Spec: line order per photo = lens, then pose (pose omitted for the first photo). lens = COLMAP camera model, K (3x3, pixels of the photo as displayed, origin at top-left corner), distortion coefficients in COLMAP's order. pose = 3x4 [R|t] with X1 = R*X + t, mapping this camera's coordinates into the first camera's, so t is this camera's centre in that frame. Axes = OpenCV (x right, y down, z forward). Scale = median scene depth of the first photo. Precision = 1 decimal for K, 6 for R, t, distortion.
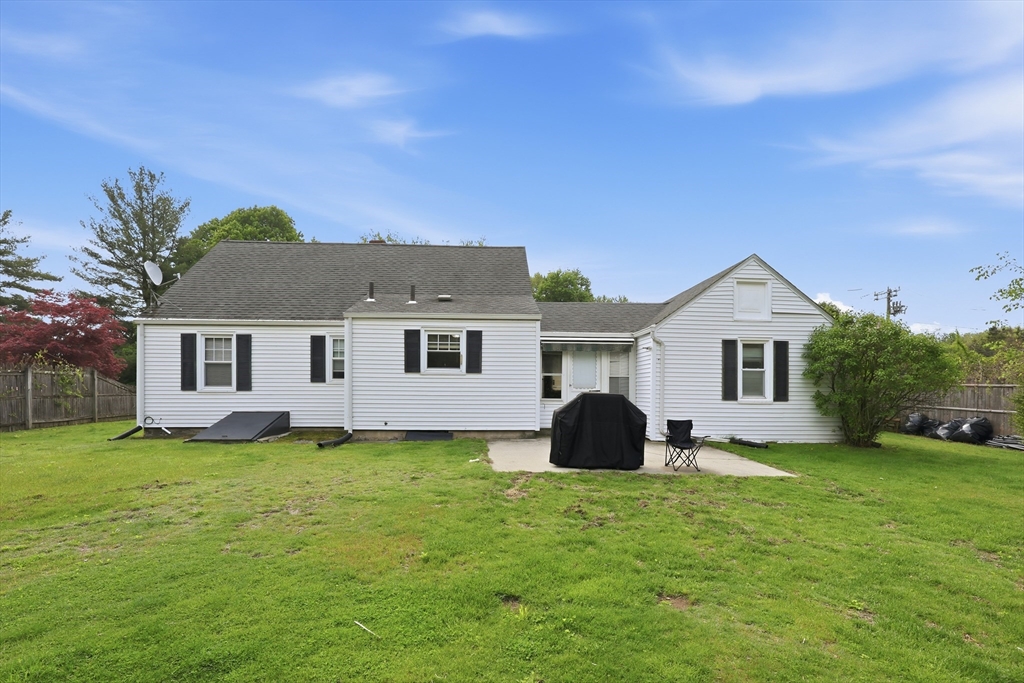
lens RADIAL K [[451.1, 0, 512.8], [0, 451.1, 380.3], [0, 0, 1]] dist [-0.002555, -0.000300]
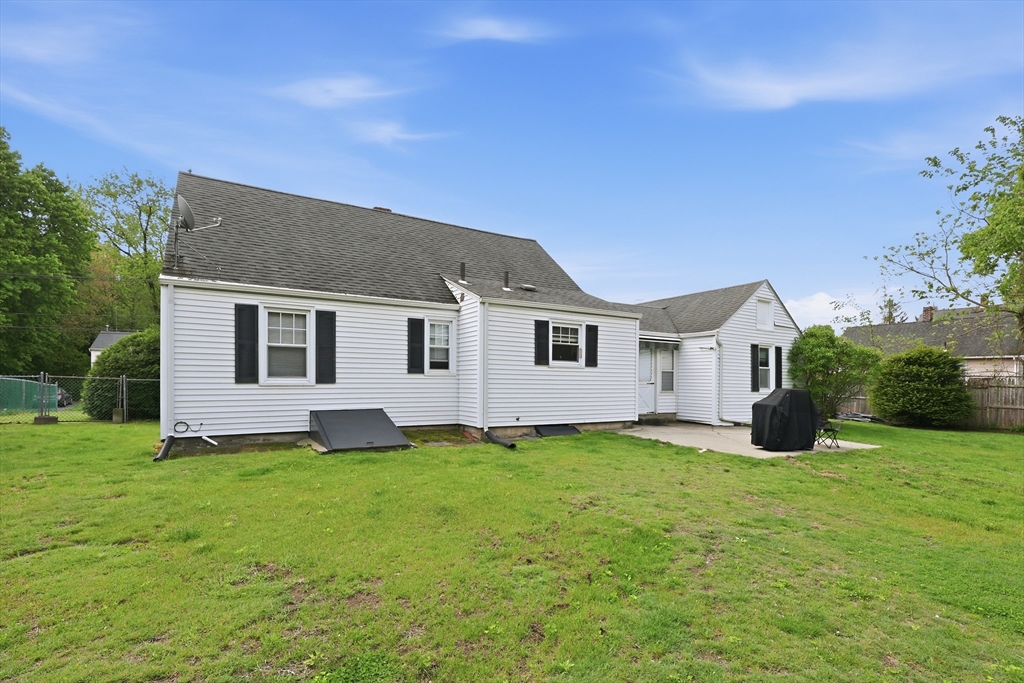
lens RADIAL K [[441.8, 0, 509.4], [0, 441.8, 372.7], [0, 0, 1]] dist [-0.002329, 0.000039]
pose [[0.892688, 0.010767, 0.450546, -0.696331], [-0.017426, 0.999792, 0.010635, -0.009823], [-0.450338, -0.017345, 0.892690, 0.186207]]
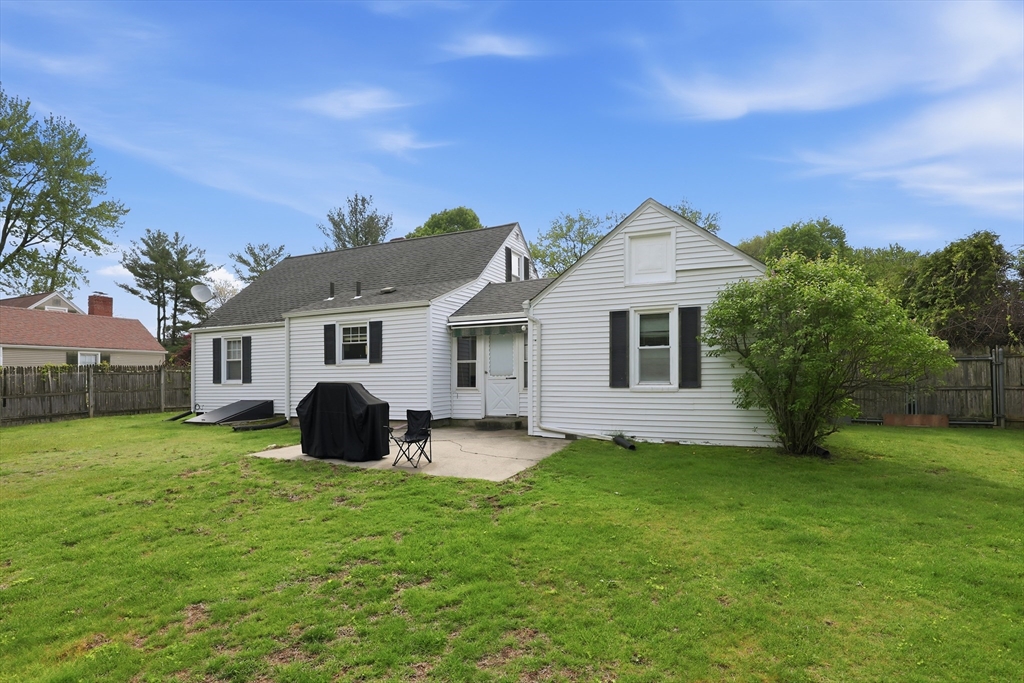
lens RADIAL K [[506.8, 0, 512.0], [0, 506.8, 341.5], [0, 0, 1]] dist [-0.039822, -0.000143]
pose [[0.891243, -0.050690, -0.450684, 0.694892], [0.026828, 0.997887, -0.059181, 0.010803], [0.452732, 0.040654, 0.890720, 0.122987]]
